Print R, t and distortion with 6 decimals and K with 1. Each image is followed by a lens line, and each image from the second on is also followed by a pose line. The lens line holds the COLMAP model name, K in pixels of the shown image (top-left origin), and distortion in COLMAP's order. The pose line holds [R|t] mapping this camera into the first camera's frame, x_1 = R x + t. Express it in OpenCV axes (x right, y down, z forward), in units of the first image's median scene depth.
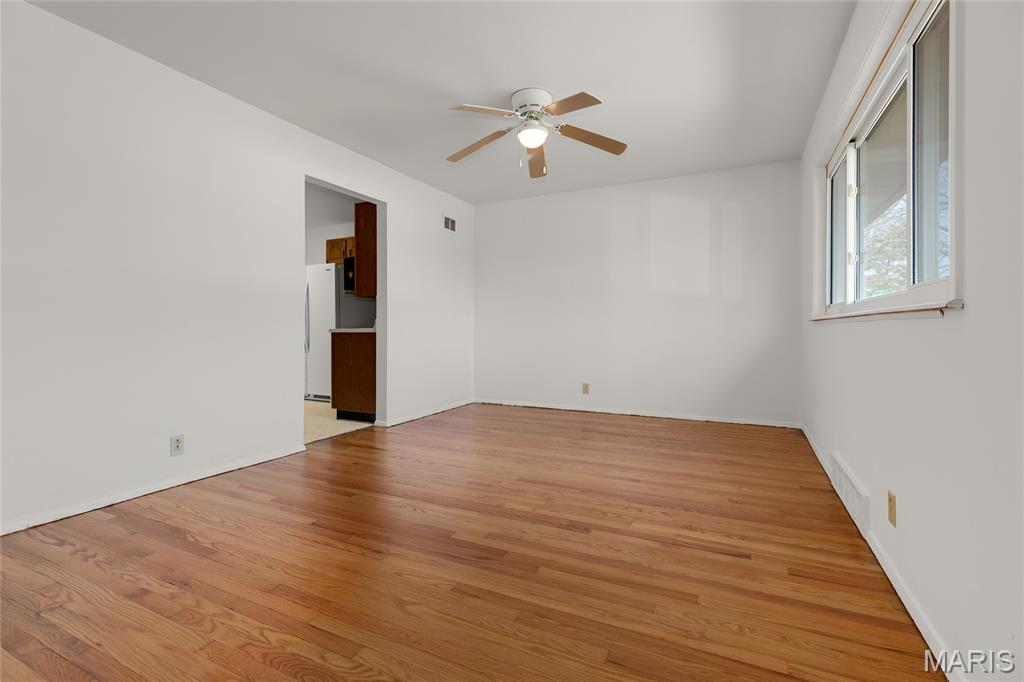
lens RADIAL K [[460.5, 0, 512.0], [0, 460.5, 341.0], [0, 0, 1]] dist [-0.000223, 0.000032]
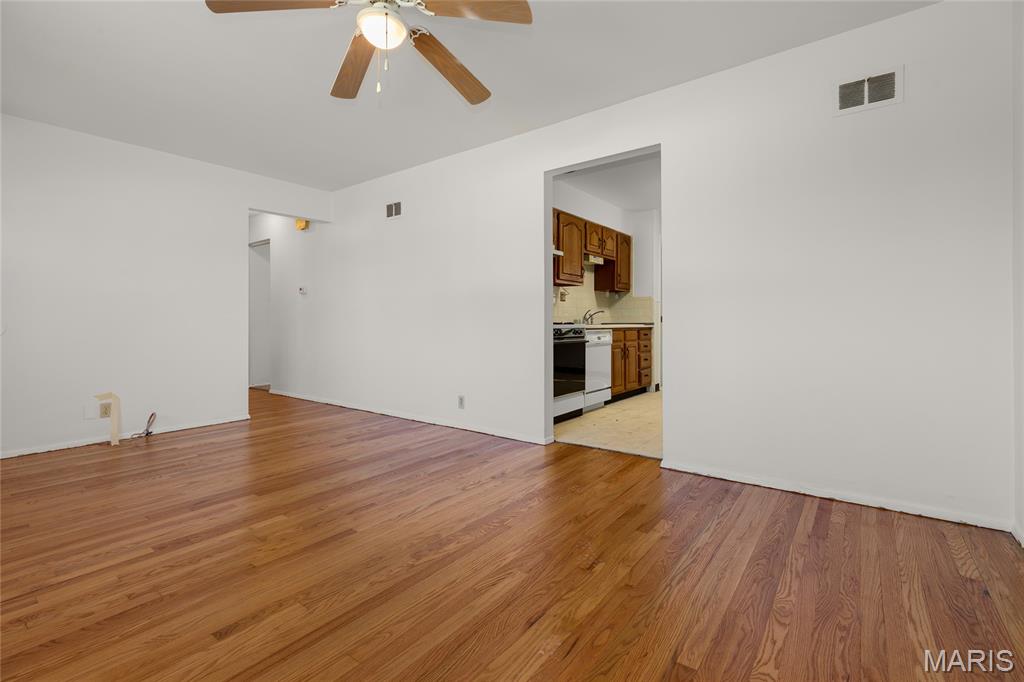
lens RADIAL K [[462.6, 0, 509.8], [0, 462.6, 323.8], [0, 0, 1]] dist [0.002287, 0.000153]
pose [[-0.191212, 0.007021, -0.981524, 0.767902], [-0.020560, 0.999726, 0.011156, -0.050966], [0.981333, 0.022313, -0.191015, 1.523517]]
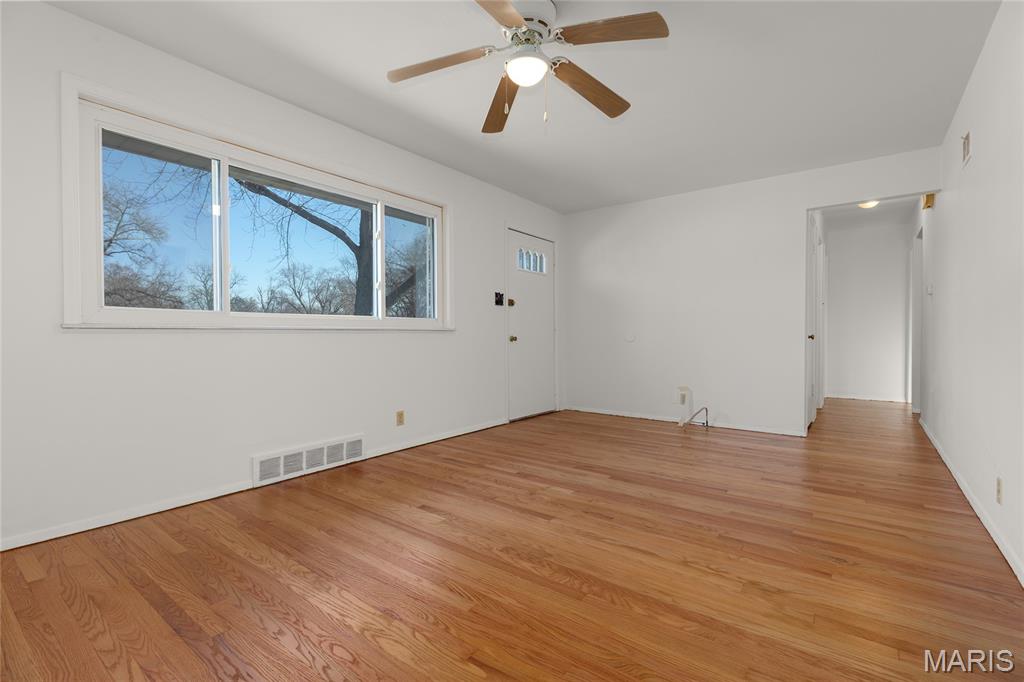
lens RADIAL K [[460.5, 0, 512.0], [0, 460.5, 341.0], [0, 0, 1]] dist [-0.000223, 0.000032]
pose [[-0.982456, -0.000569, 0.186494, -0.076629], [0.007334, 0.999104, 0.041686, -0.063737], [-0.186350, 0.042322, -0.981571, 2.008316]]
